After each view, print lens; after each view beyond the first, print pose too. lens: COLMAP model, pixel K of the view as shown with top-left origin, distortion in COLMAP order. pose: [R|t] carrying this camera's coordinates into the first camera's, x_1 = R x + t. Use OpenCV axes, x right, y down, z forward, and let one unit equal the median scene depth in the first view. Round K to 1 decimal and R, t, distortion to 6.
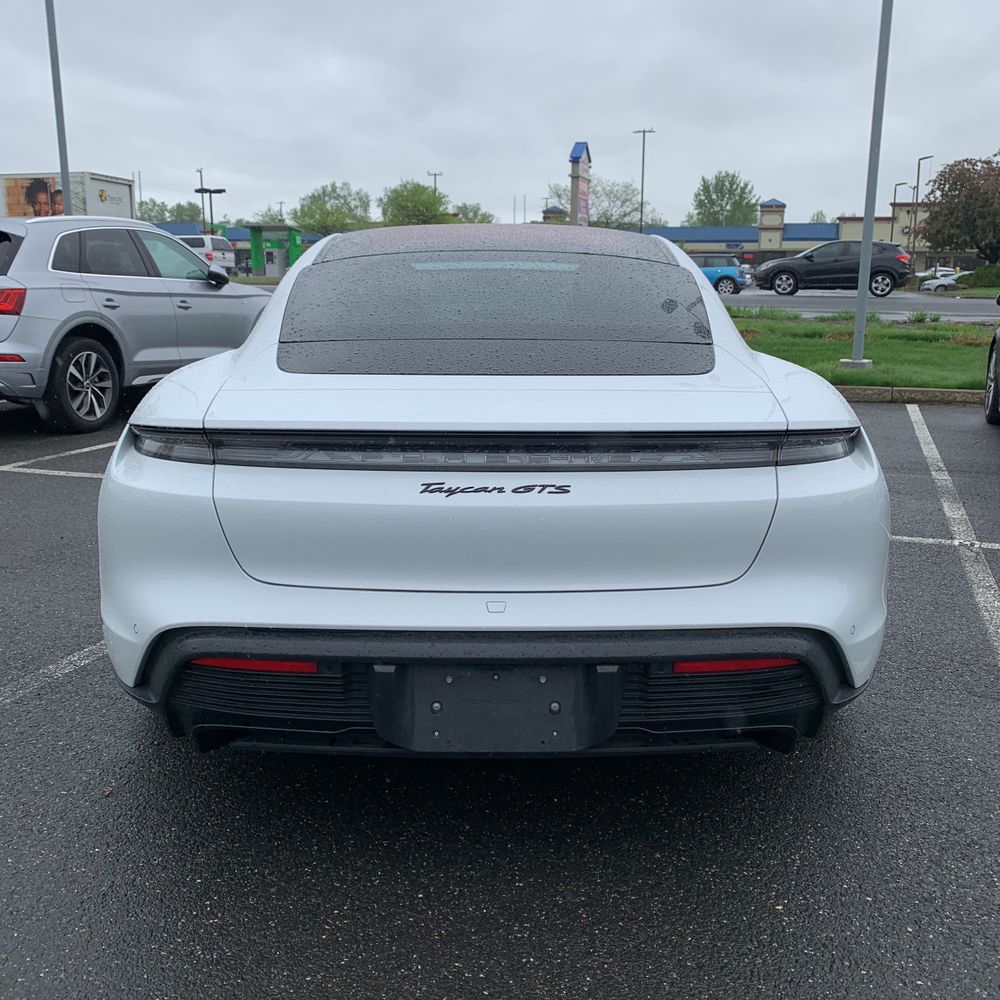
lens RADIAL K [[1022.7, 0, 492.6], [0, 1022.7, 471.7], [0, 0, 1]] dist [0.059892, -0.154056]
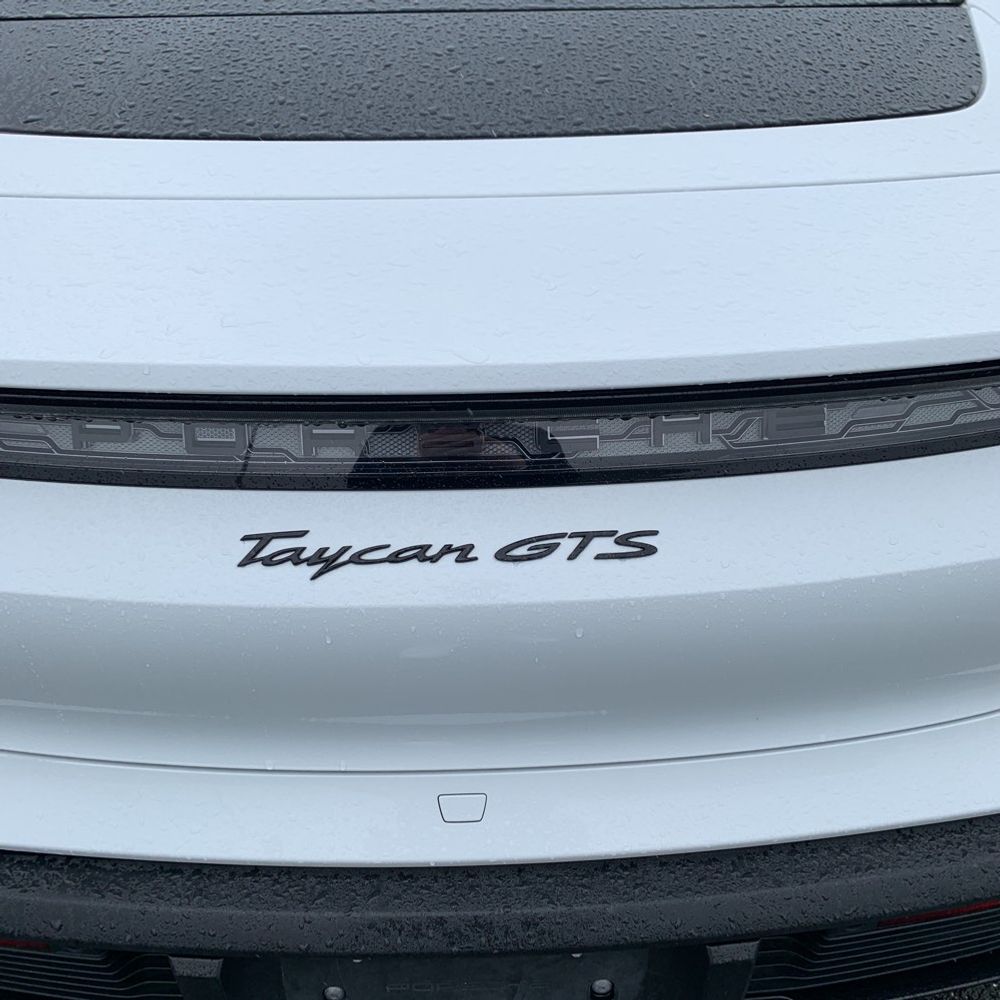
lens RADIAL K [[1022.7, 0, 492.6], [0, 1022.7, 471.7], [0, 0, 1]] dist [0.059892, -0.154056]
pose [[0.999660, -0.025448, 0.005604, 0.016531], [0.021121, 0.917265, 0.397718, -0.150382], [-0.015261, -0.397464, 0.917491, 0.682189]]
